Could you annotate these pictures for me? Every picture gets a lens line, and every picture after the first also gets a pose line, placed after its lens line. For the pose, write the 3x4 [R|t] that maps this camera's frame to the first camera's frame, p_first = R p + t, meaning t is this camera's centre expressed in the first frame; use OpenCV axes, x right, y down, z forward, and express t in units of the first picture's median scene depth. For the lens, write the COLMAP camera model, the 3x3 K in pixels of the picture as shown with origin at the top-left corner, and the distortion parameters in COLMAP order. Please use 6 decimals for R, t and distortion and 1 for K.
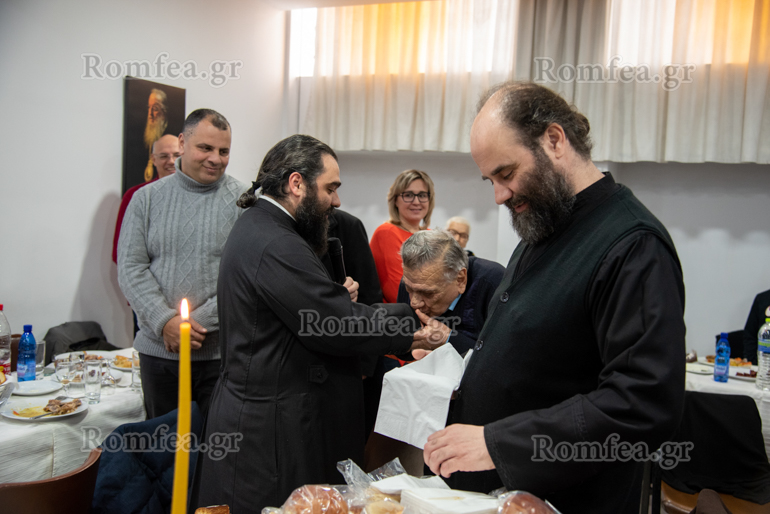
lens RADIAL K [[807.1, 0, 382.9], [0, 807.1, 244.5], [0, 0, 1]] dist [0.129629, -0.001537]
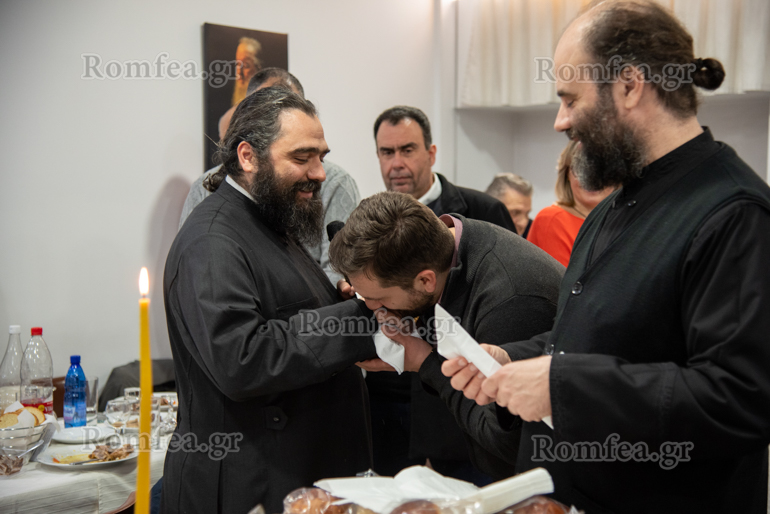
lens RADIAL K [[1346.9, 0, 429.9], [0, 1346.9, 255.1], [0, 0, 1]] dist [0.262951, 0.188799]
pose [[0.981280, -0.026035, -0.190818, 0.157356], [0.024819, 0.999654, -0.008757, 0.024091], [0.190980, 0.003857, 0.981586, -0.219110]]
